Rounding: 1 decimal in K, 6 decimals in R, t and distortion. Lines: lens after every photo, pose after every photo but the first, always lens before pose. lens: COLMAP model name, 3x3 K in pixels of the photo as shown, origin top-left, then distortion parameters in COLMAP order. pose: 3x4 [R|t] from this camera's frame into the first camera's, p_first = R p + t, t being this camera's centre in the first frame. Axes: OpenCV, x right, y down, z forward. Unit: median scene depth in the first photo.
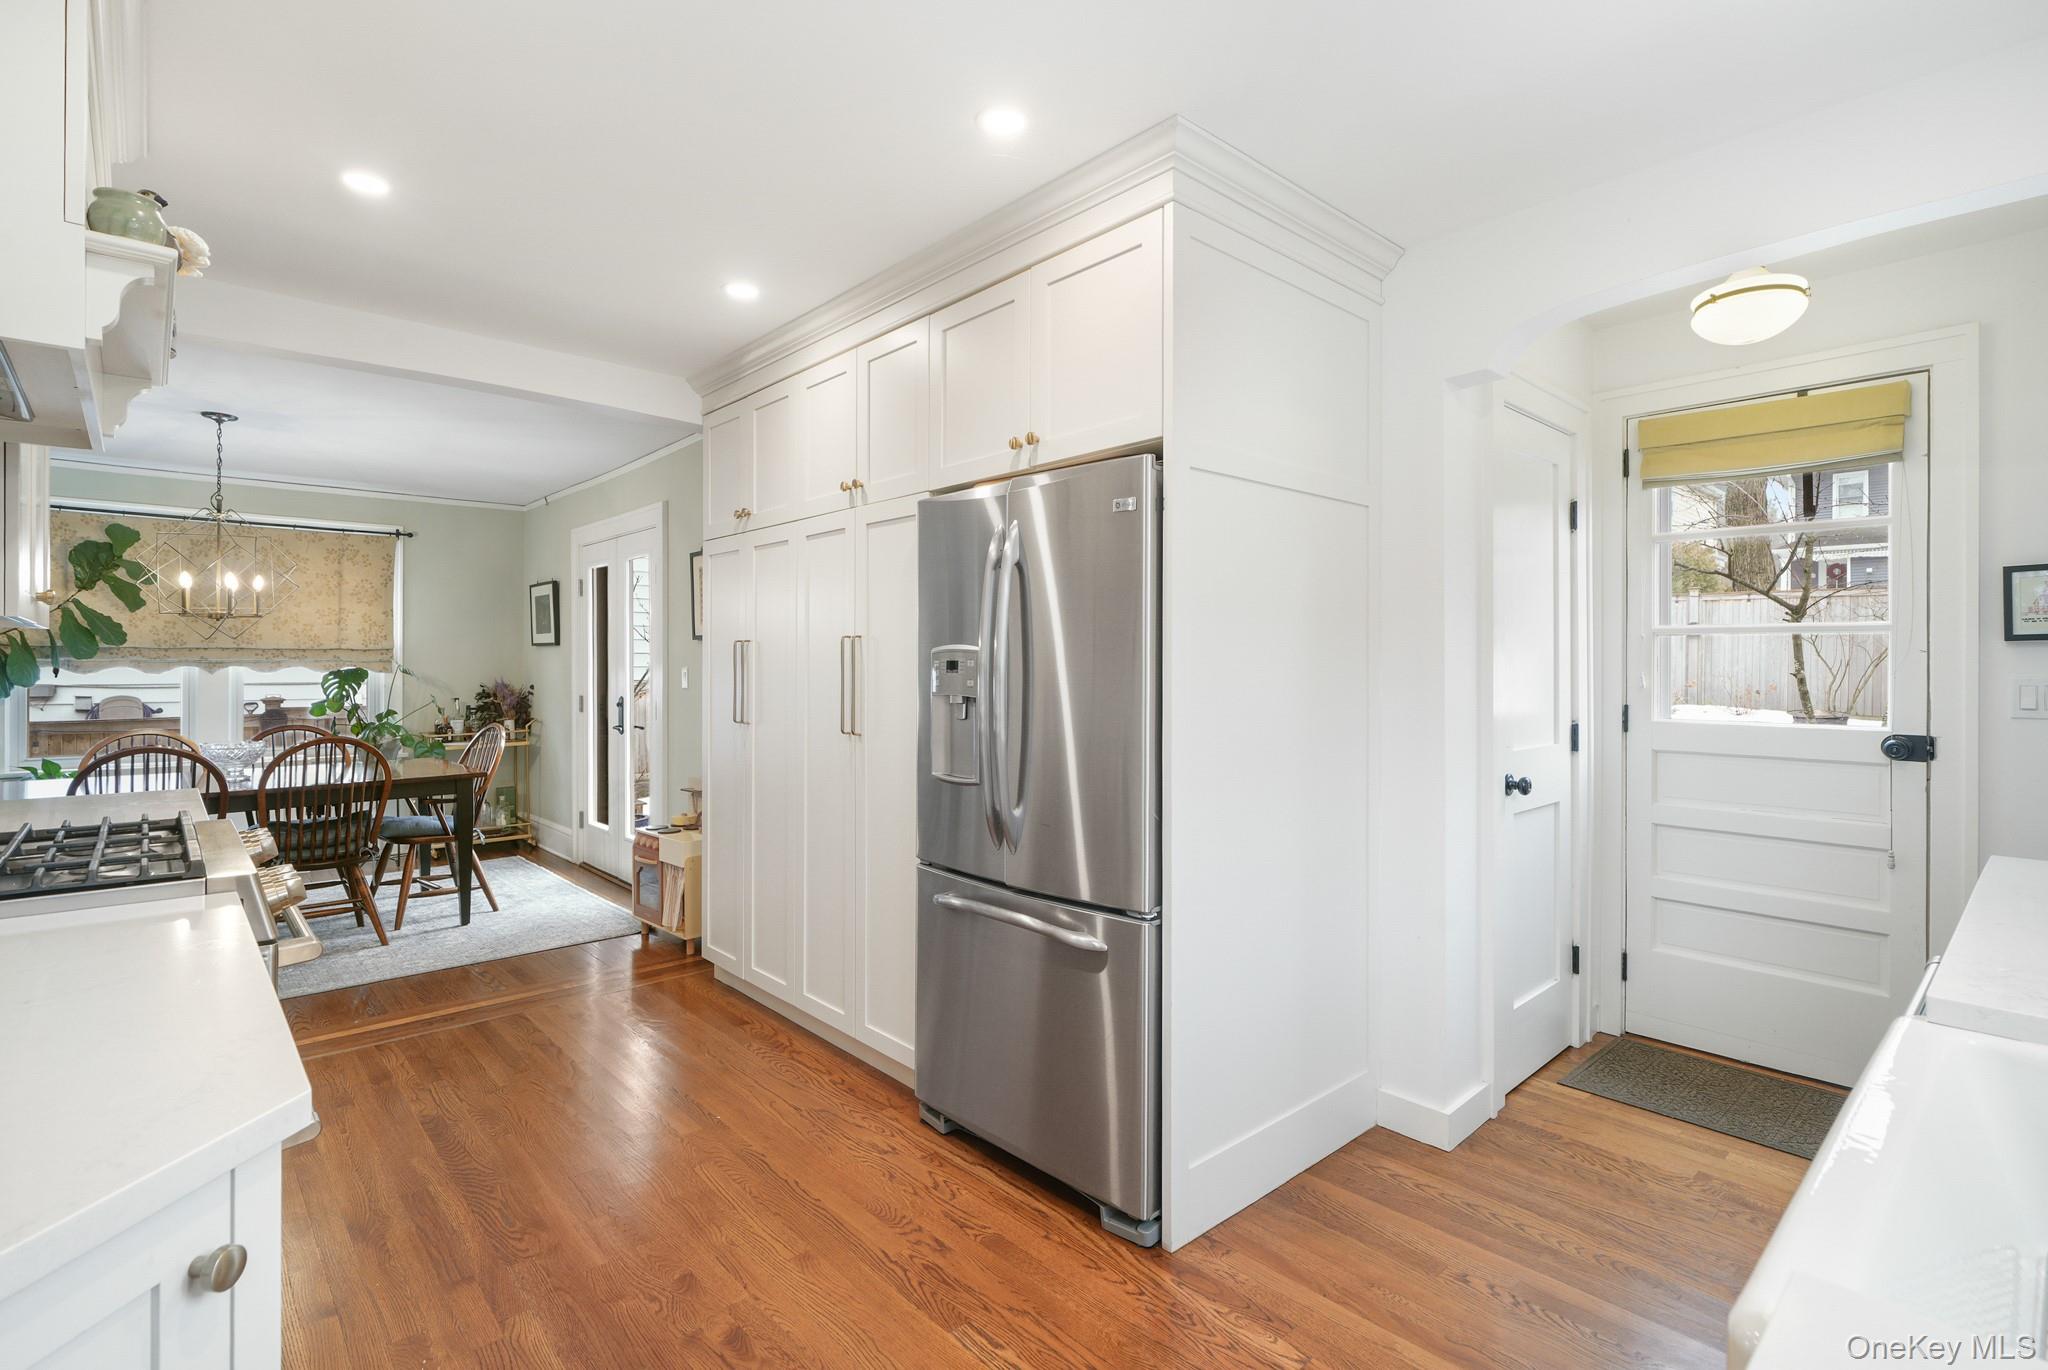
lens RADIAL K [[960.8, 0, 1008.8], [0, 960.8, 669.9], [0, 0, 1]] dist [-0.001111, 0.000259]
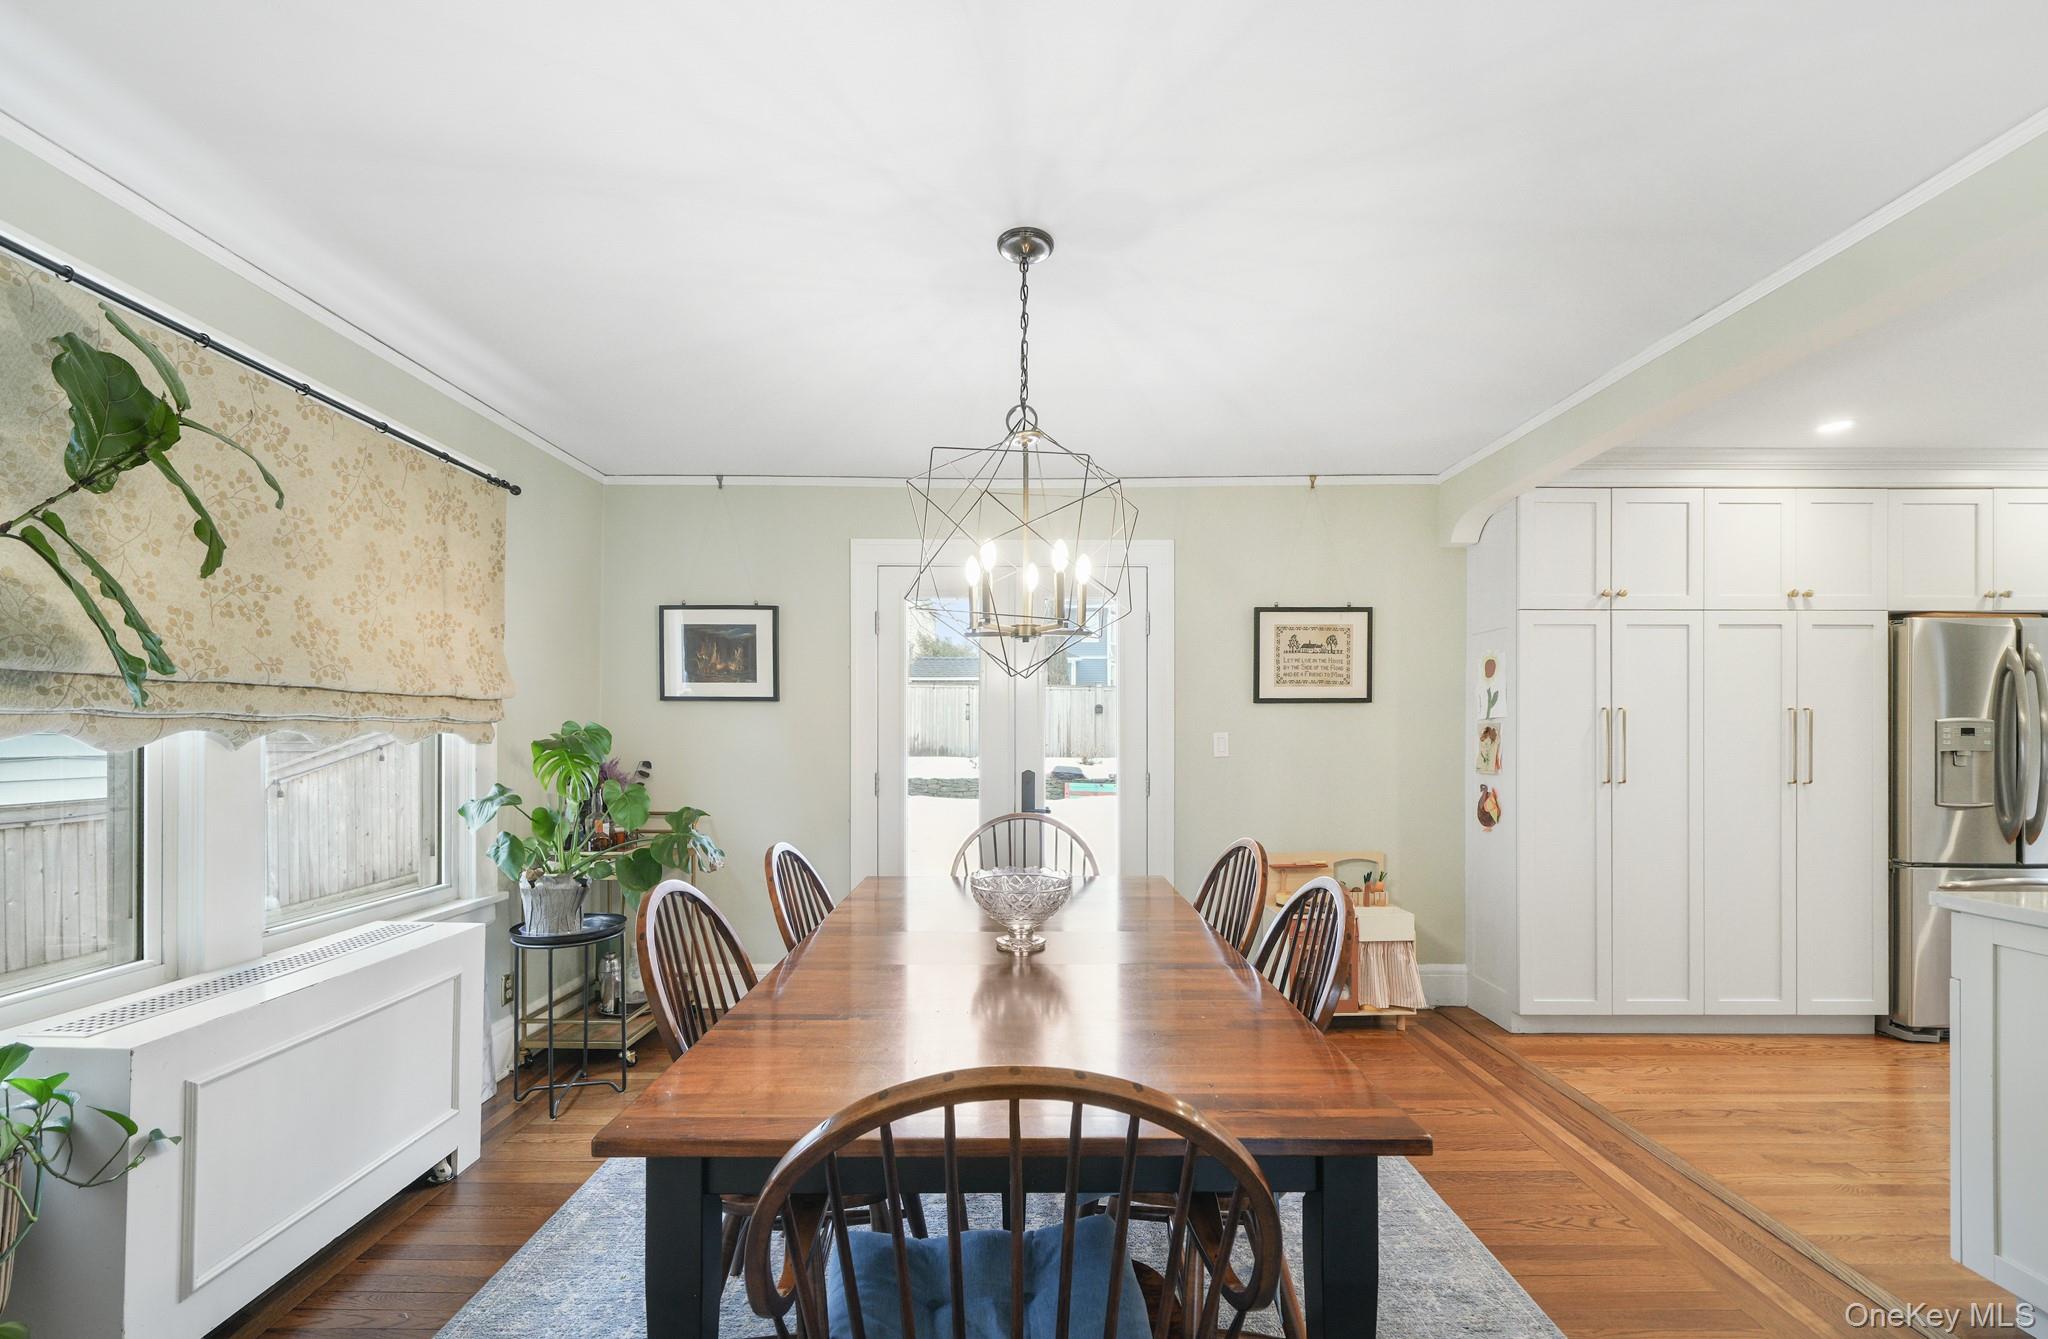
lens RADIAL K [[808.2, 0, 1030.8], [0, 808.2, 733.9], [0, 0, 1]] dist [-0.004002, -0.000307]
pose [[0.665121, -0.001420, 0.746734, -0.852739], [0.004314, 0.999989, -0.001941, -0.000325], [-0.746723, 0.004512, 0.665119, 0.527383]]
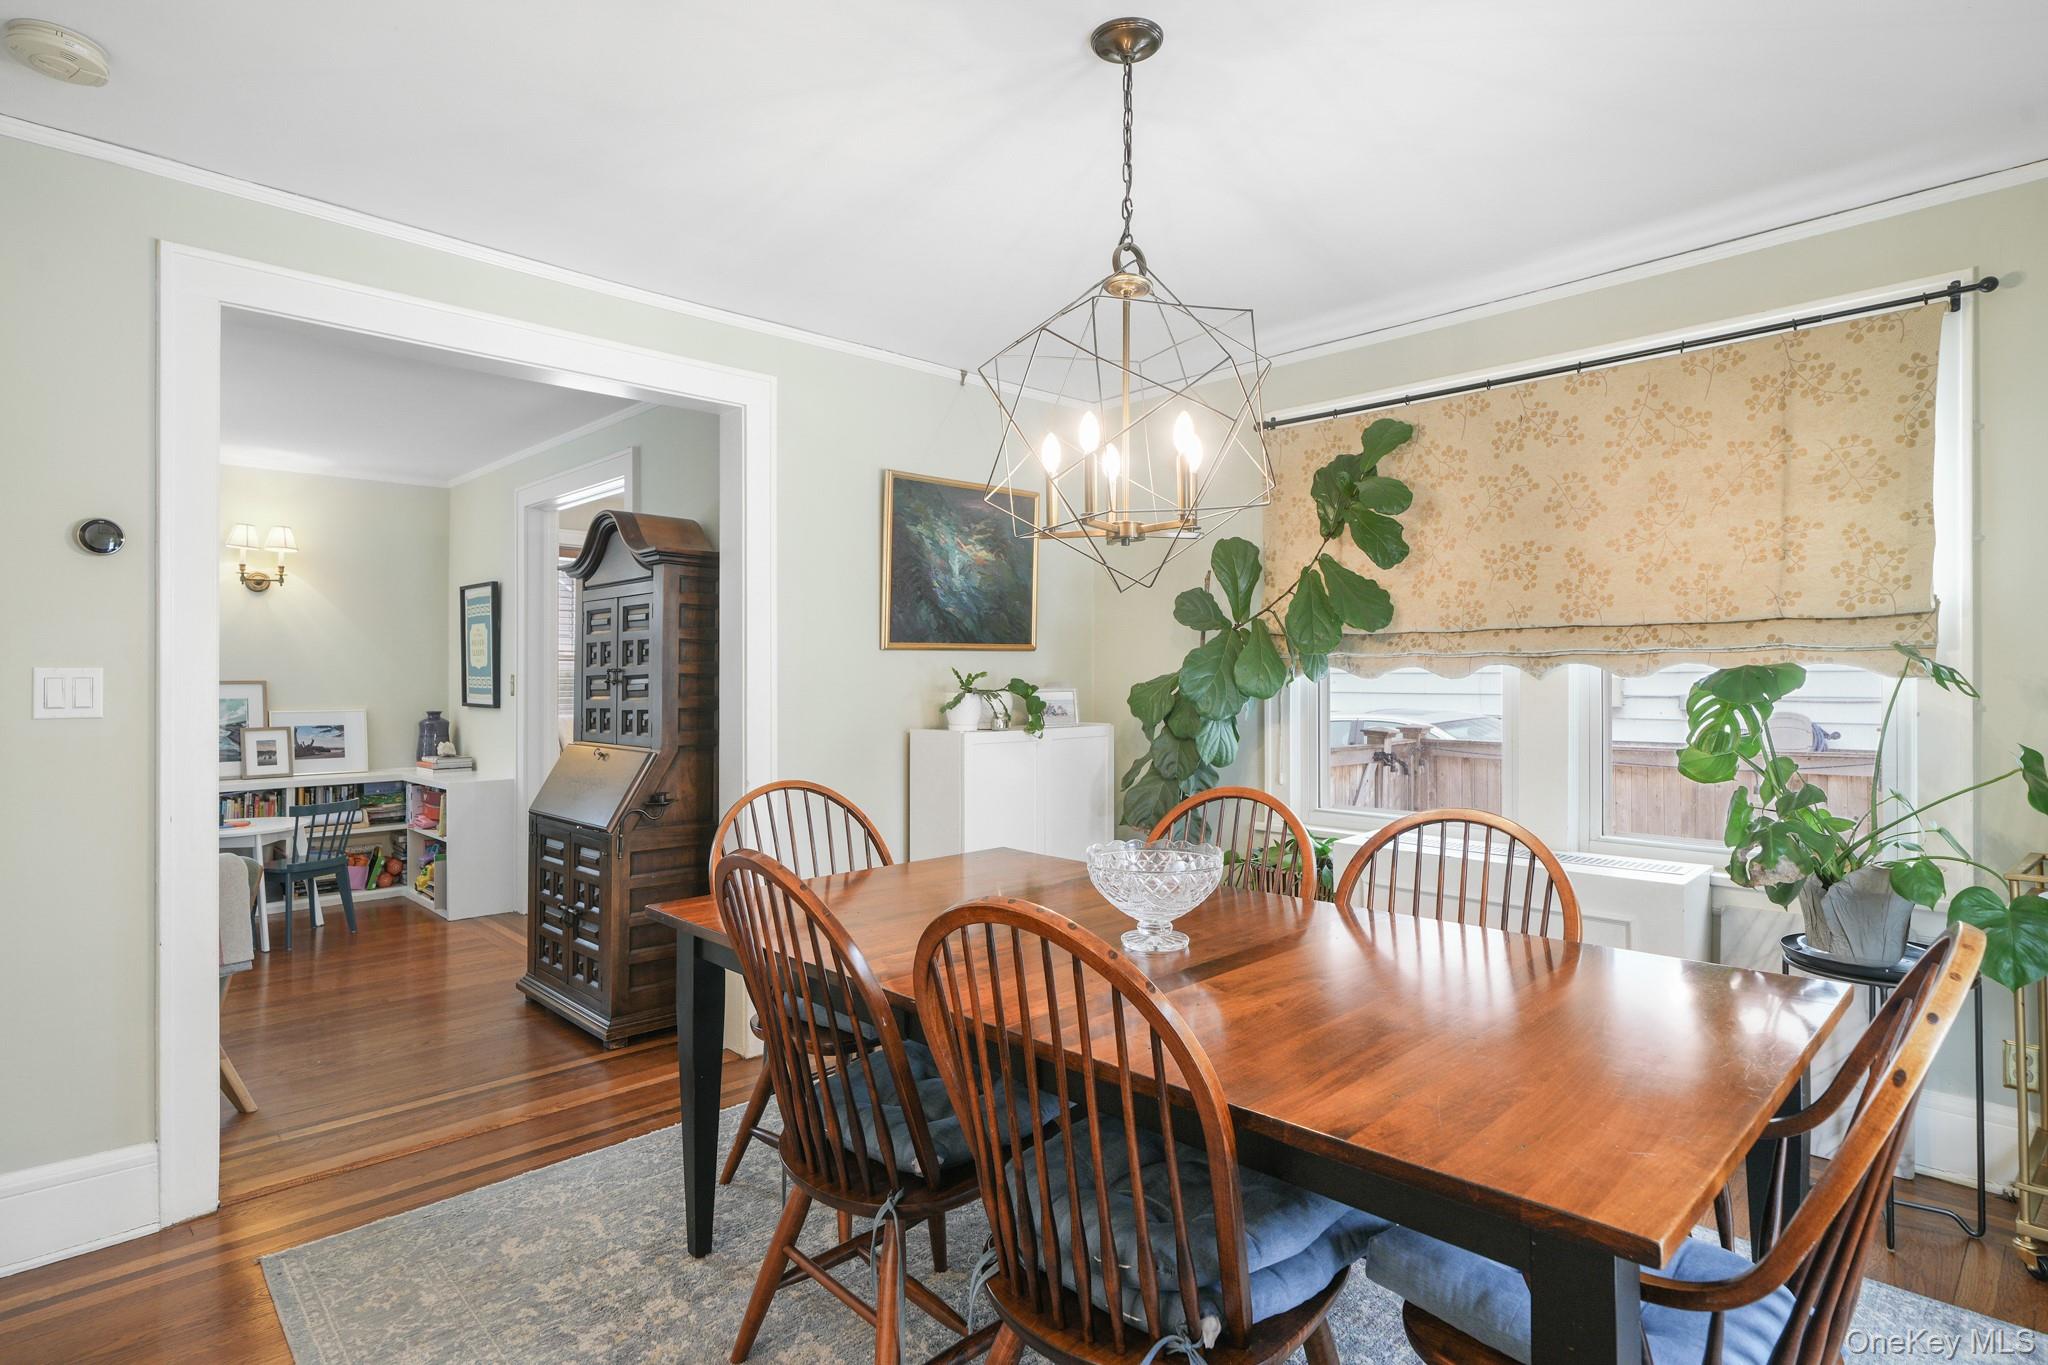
lens RADIAL K [[1030.5, 0, 1017.7], [0, 1030.5, 670.4], [0, 0, 1]] dist [-0.008801, -0.000344]
pose [[0.027012, -0.007827, -0.999604, -0.289983], [-0.002674, 0.999965, -0.007902, 0.004495], [0.999632, 0.002886, 0.026990, 0.703754]]
